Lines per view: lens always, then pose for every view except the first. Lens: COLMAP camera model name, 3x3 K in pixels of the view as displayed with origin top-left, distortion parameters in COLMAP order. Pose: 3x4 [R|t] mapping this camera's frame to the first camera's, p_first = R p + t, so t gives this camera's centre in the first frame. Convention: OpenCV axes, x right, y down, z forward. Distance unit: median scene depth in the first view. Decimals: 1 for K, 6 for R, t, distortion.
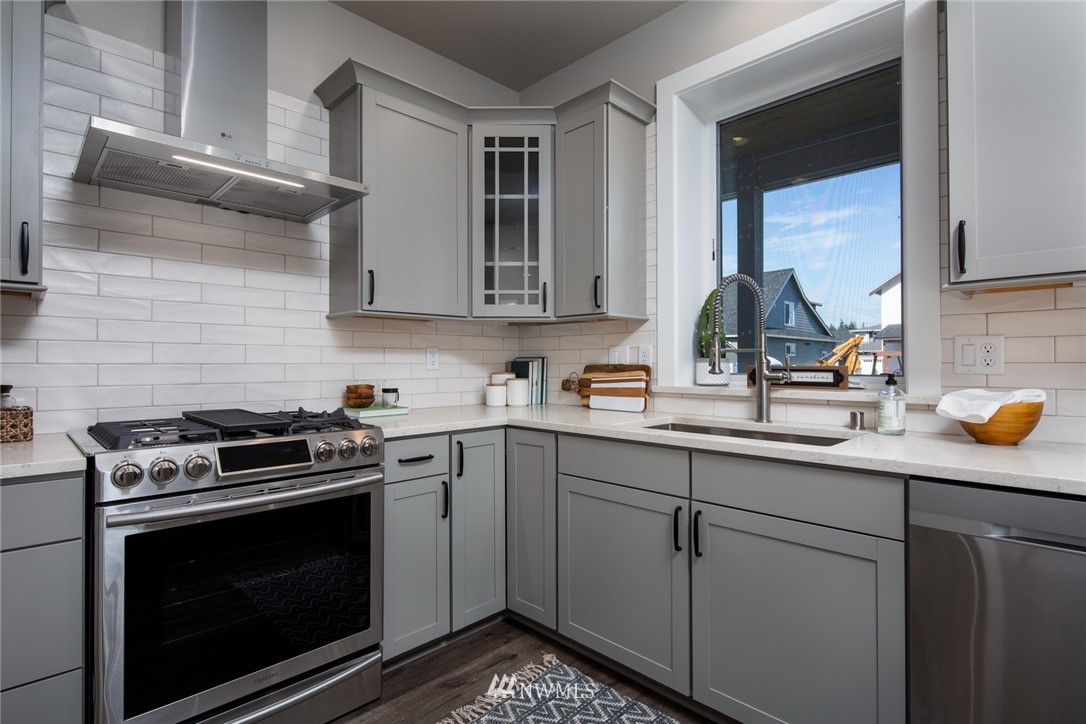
lens RADIAL K [[530.7, 0, 543.4], [0, 530.7, 365.1], [0, 0, 1]] dist [-0.003354, -0.002992]
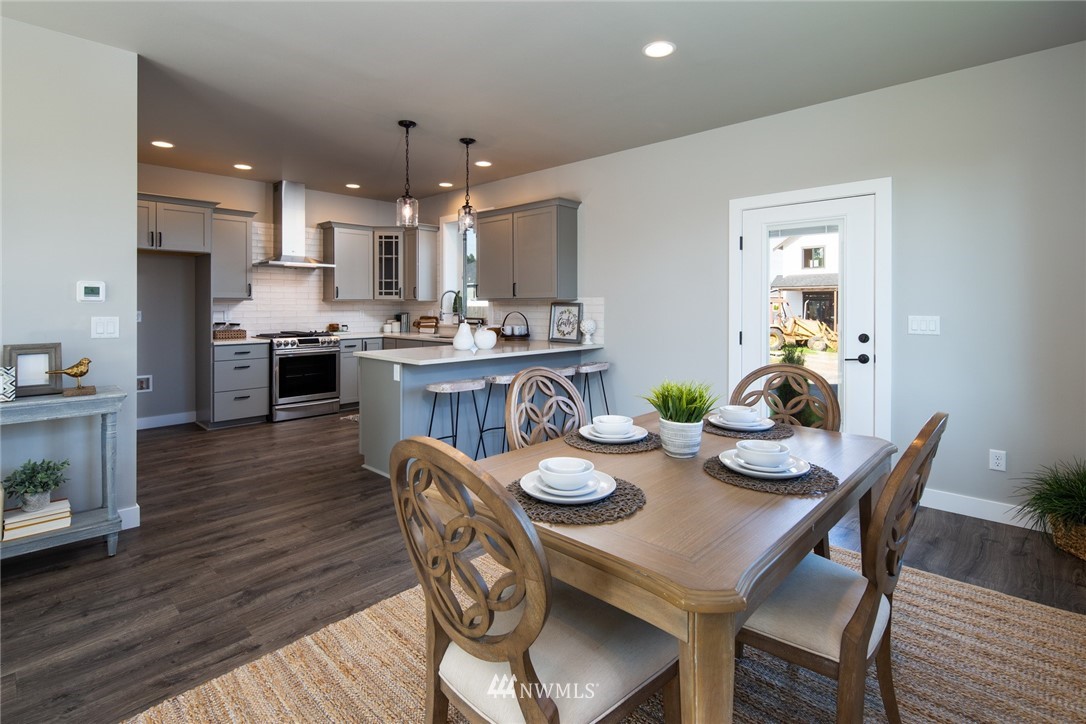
lens RADIAL K [[530.7, 0, 545.4], [0, 530.7, 306.7], [0, 0, 1]] dist [-0.003354, -0.002992]
pose [[0.999435, 0.001468, 0.033567, 0.679467], [-0.001497, 0.999999, 0.000854, -0.057056], [-0.033566, -0.000904, 0.999436, -1.846264]]
